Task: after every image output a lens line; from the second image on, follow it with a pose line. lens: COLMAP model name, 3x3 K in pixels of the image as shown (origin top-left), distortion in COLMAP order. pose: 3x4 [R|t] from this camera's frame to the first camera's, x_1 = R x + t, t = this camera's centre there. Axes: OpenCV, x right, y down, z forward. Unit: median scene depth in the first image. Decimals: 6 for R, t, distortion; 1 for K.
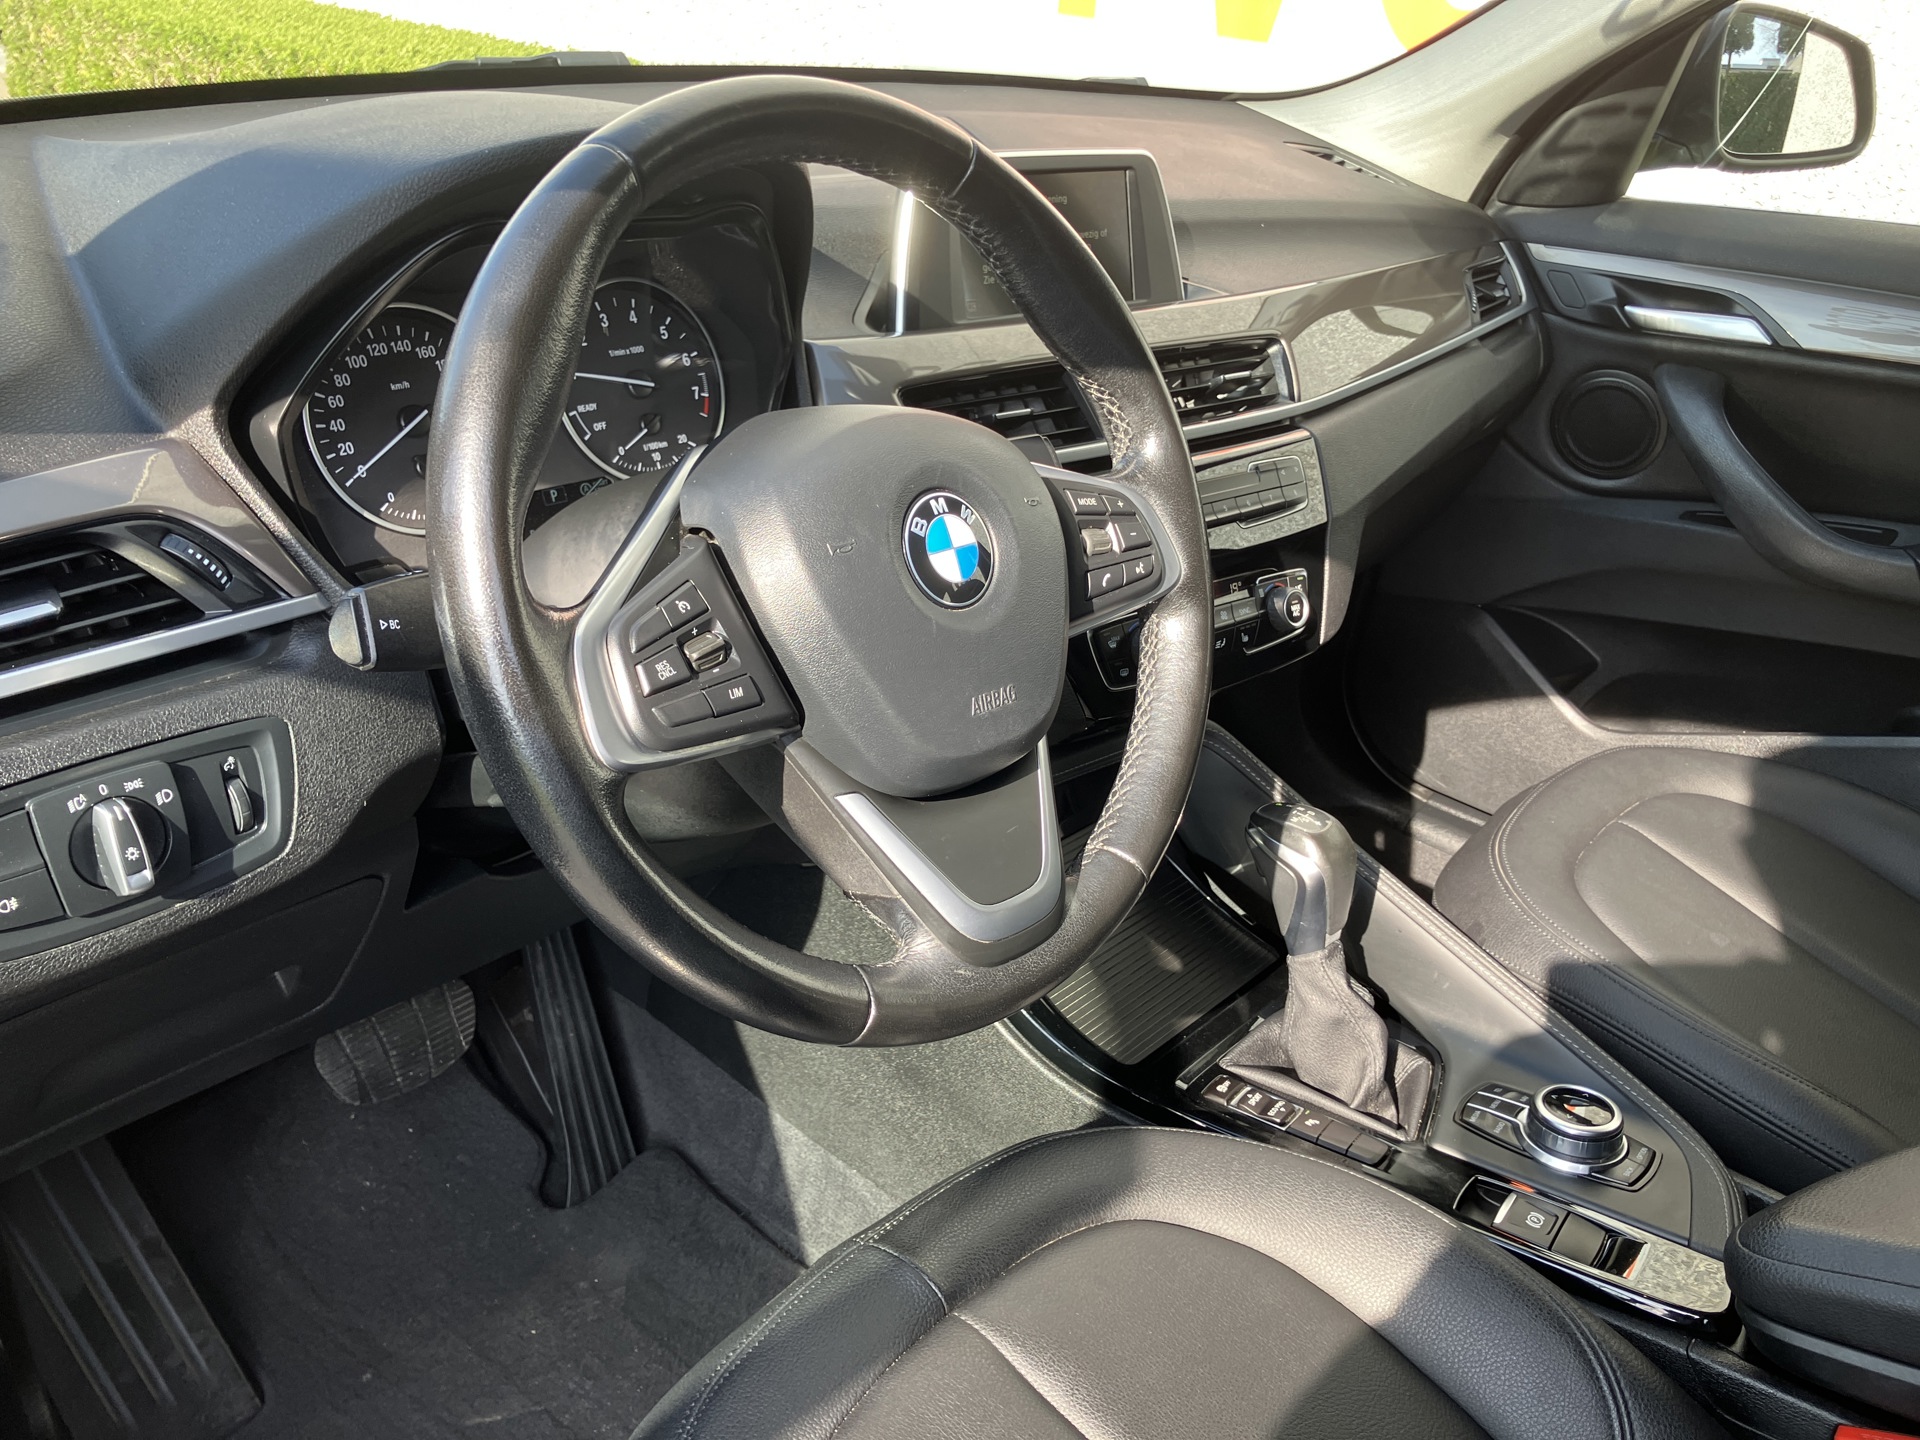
lens RADIAL K [[1609.1, 0, 990.3], [0, 1609.1, 715.0], [0, 0, 1]] dist [-0.003200, 0.040041]
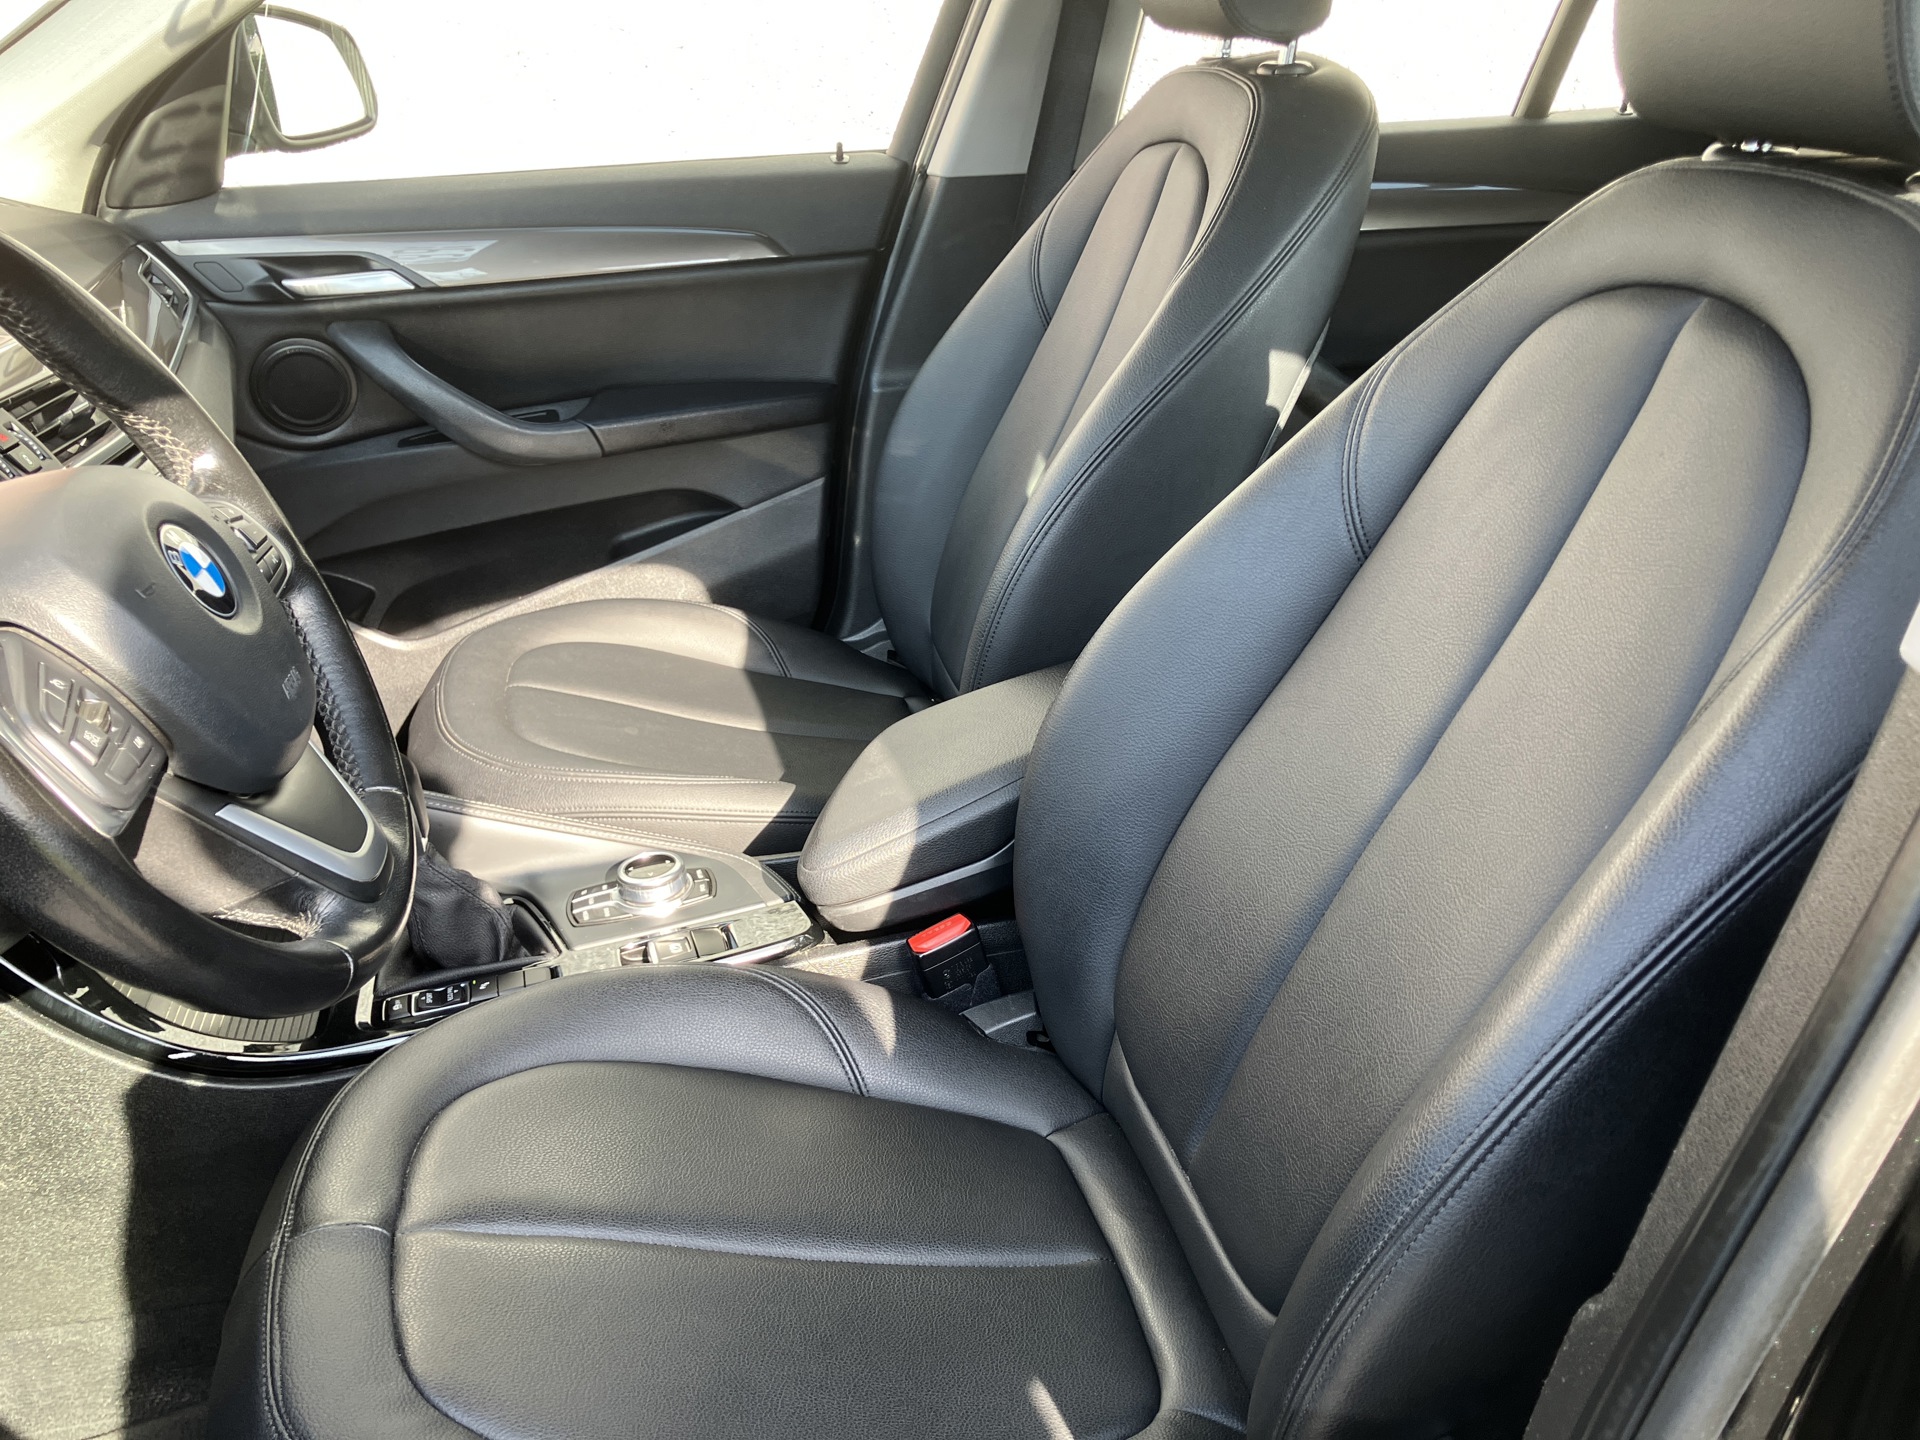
lens RADIAL K [[1609.1, 0, 990.3], [0, 1609.1, 715.0], [0, 0, 1]] dist [-0.003200, 0.040041]
pose [[0.571066, -0.387816, 0.723521, -0.255489], [0.373023, 0.907713, 0.192123, -0.010752], [-0.731257, 0.160175, 0.663028, -0.058919]]
